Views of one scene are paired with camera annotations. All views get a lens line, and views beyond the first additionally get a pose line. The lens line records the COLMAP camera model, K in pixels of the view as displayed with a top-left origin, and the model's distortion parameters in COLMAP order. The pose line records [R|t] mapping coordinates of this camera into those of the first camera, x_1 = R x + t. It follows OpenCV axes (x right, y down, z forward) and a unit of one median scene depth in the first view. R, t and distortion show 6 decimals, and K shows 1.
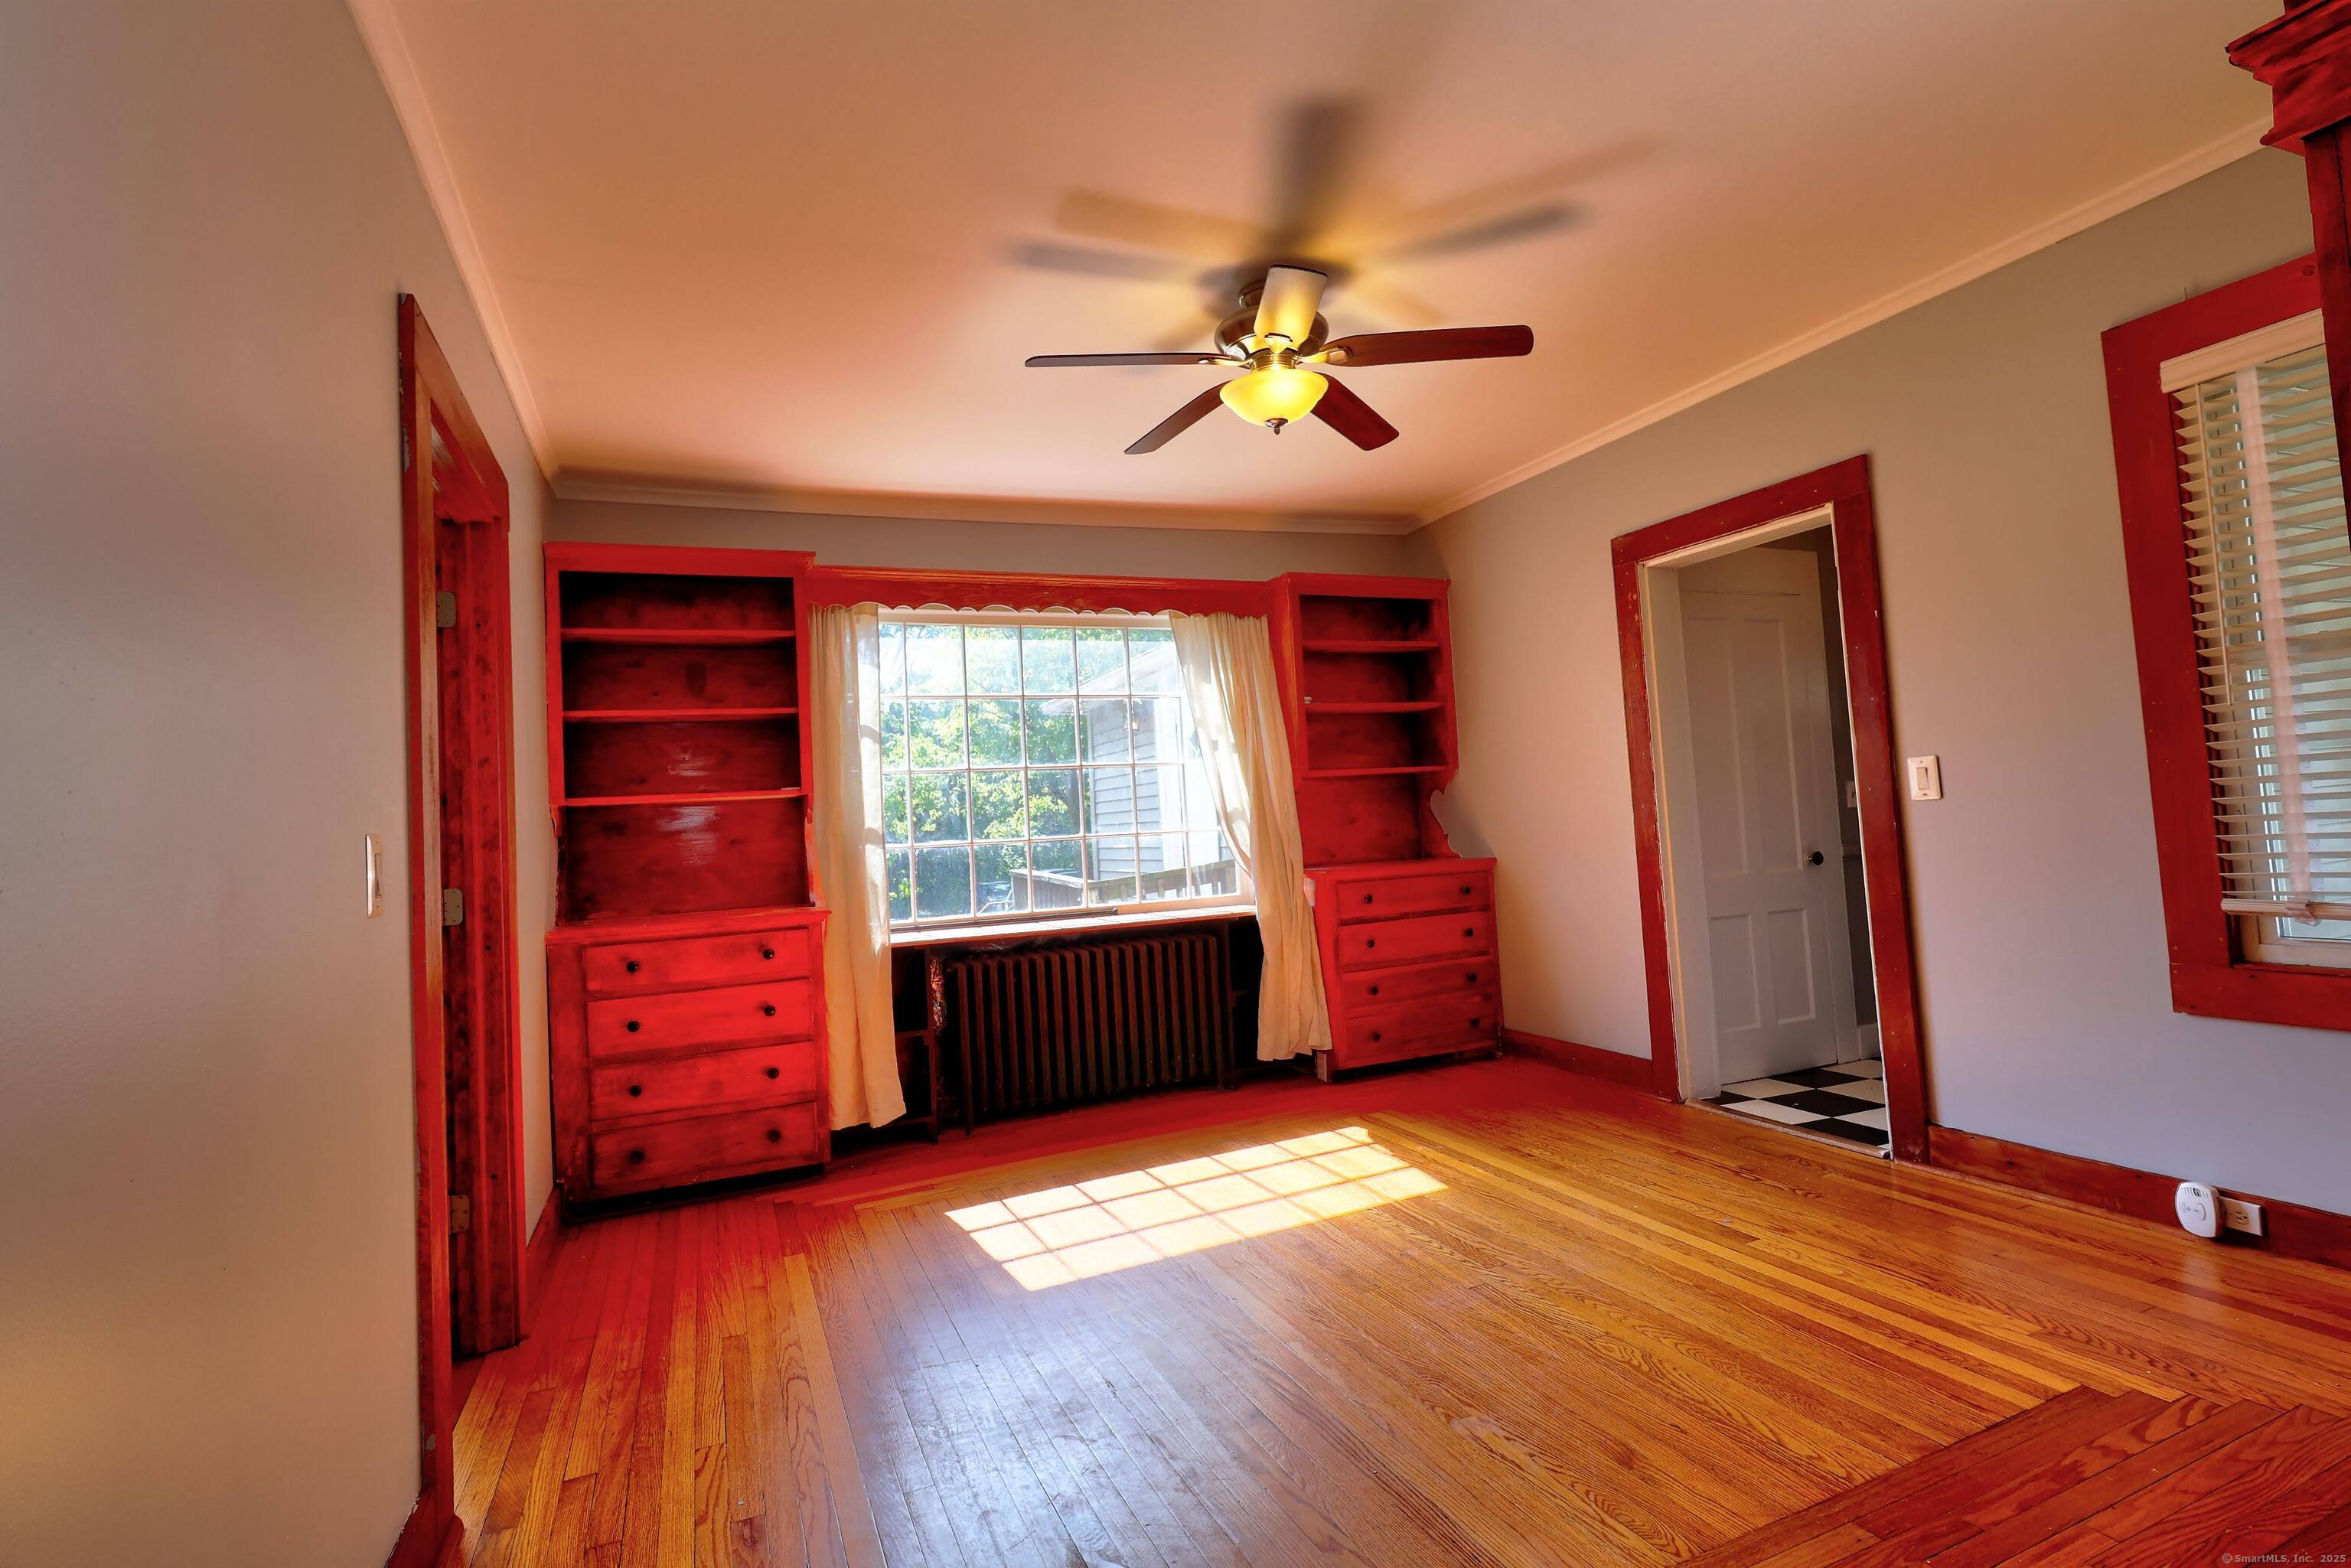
lens RADIAL K [[1138.2, 0, 1194.3], [0, 1138.2, 760.9], [0, 0, 1]] dist [0.002447, -0.001557]
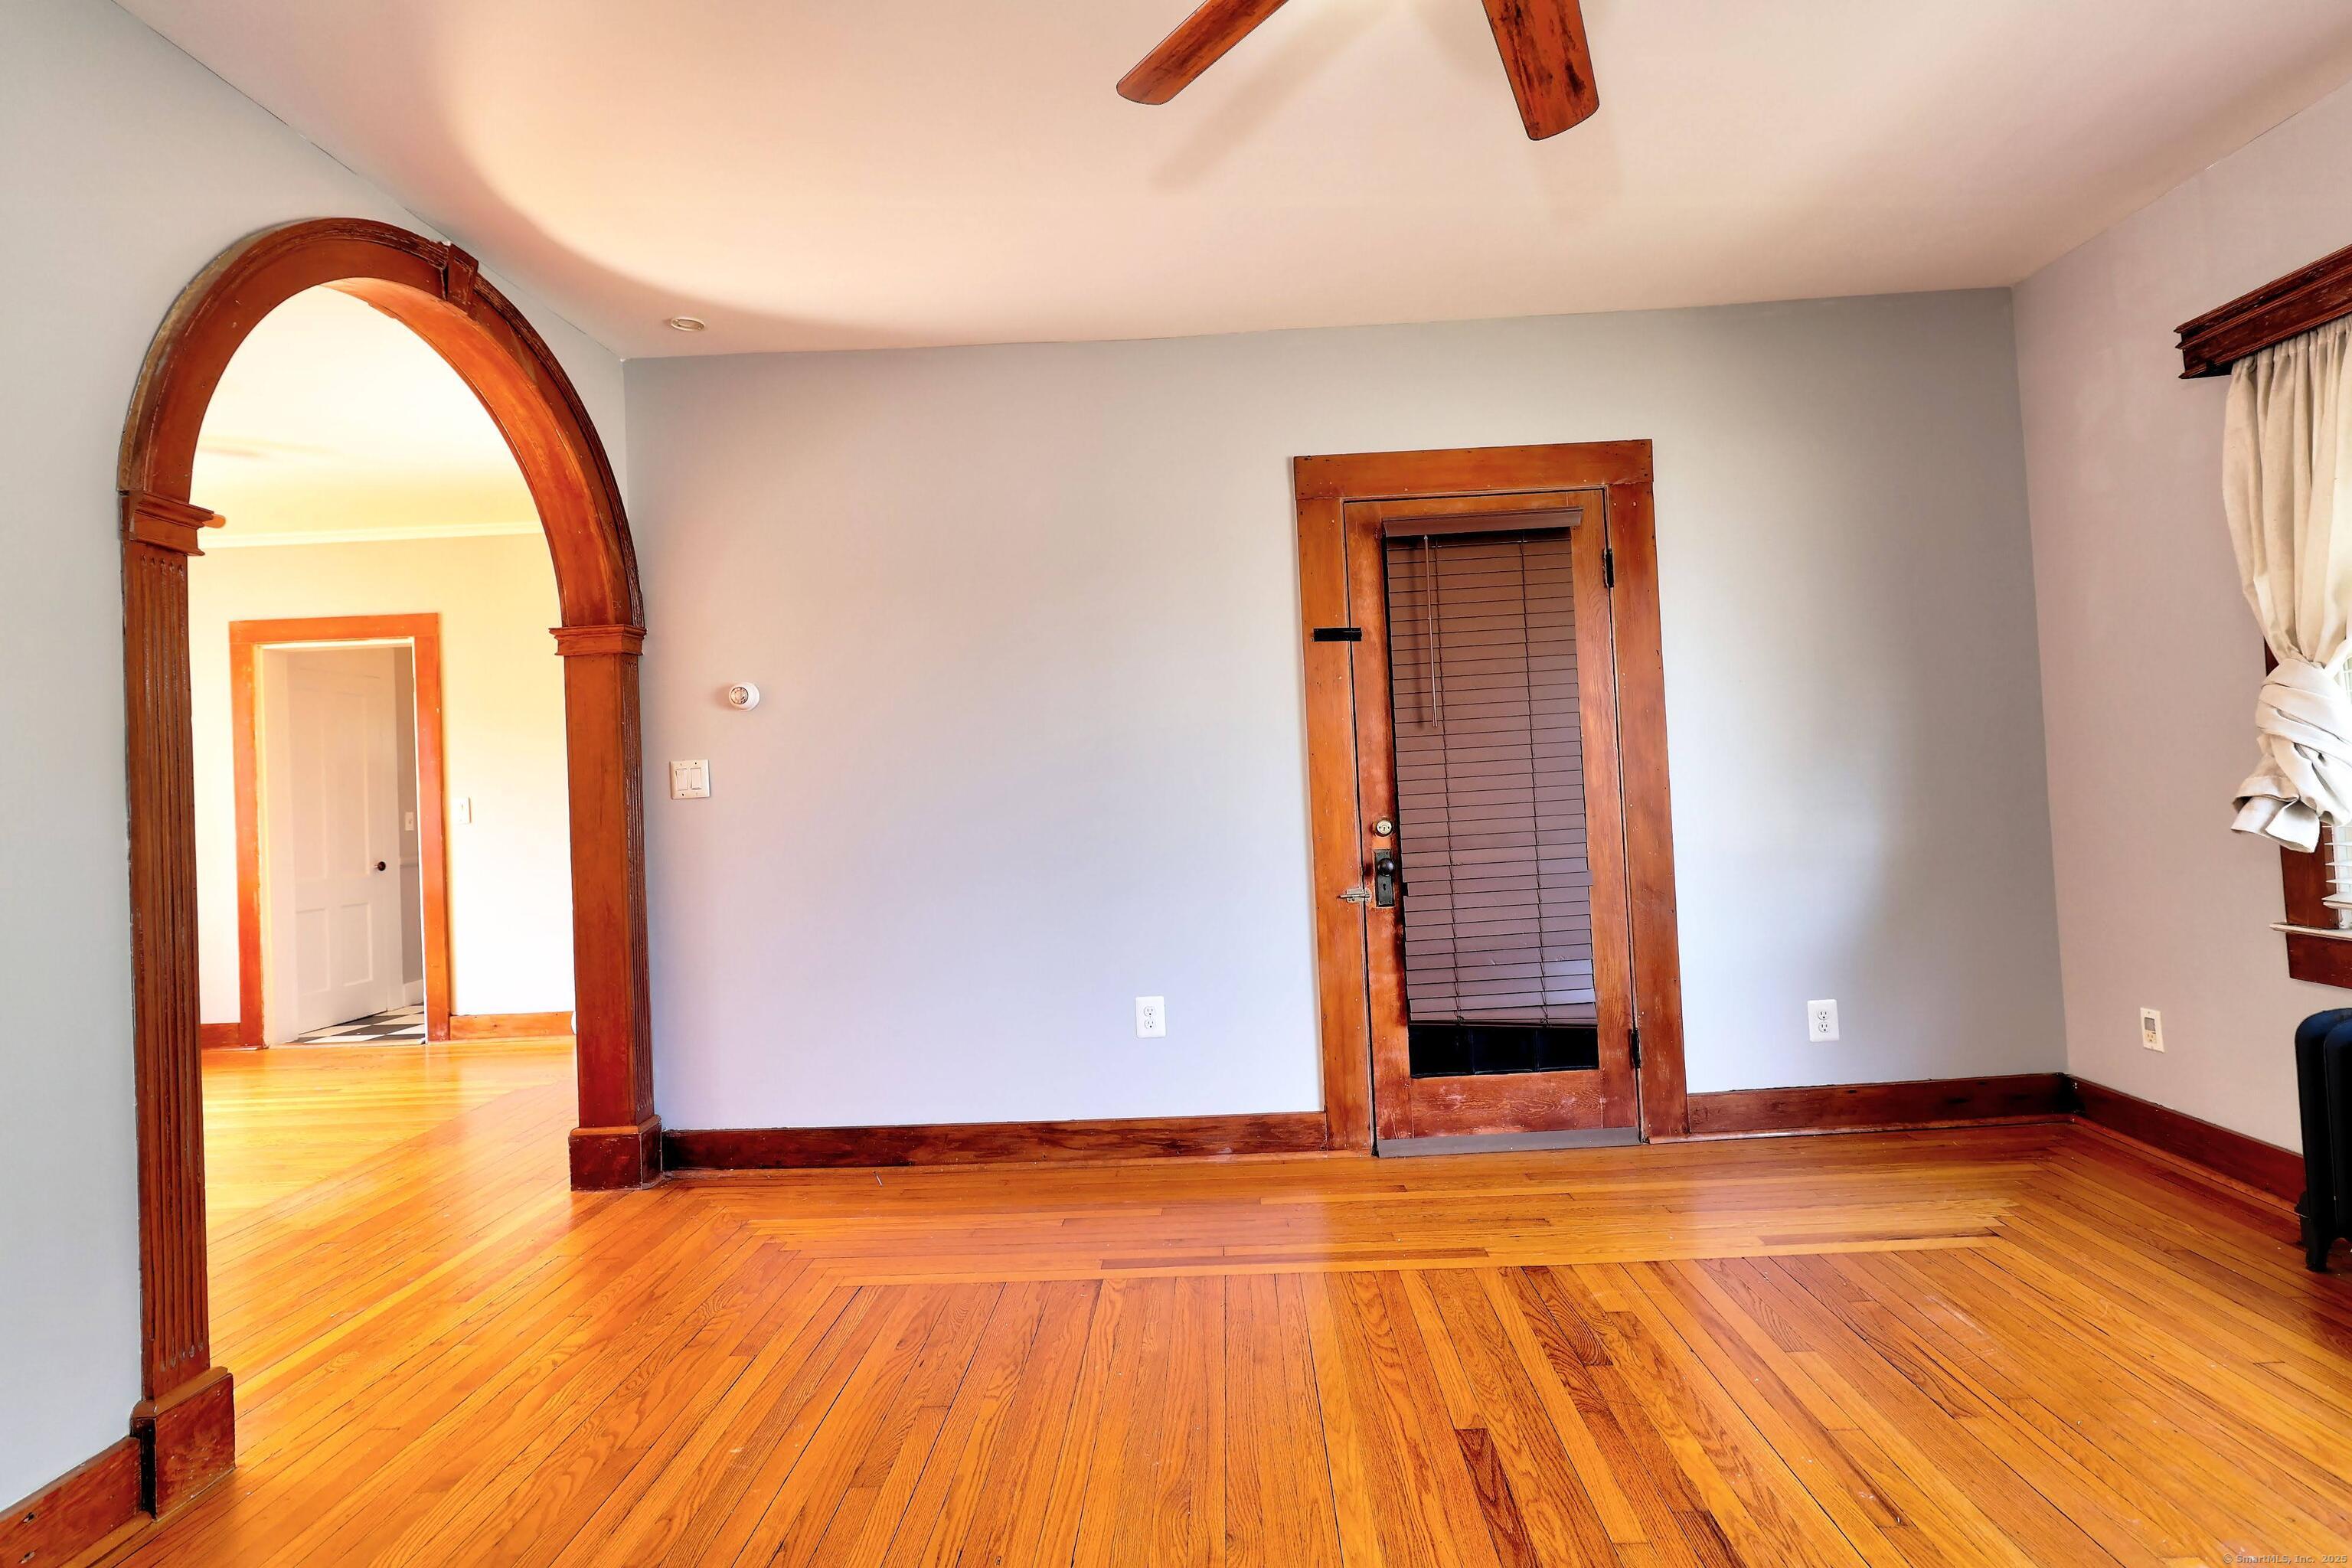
lens RADIAL K [[1138.8, 0, 1191.9], [0, 1138.8, 761.0], [0, 0, 1]] dist [0.002447, -0.001557]
pose [[0.417502, 0.056091, 0.906943, -0.375722], [-0.030811, 0.998393, -0.047563, -0.009728], [-0.908153, -0.008086, 0.418560, -0.585893]]
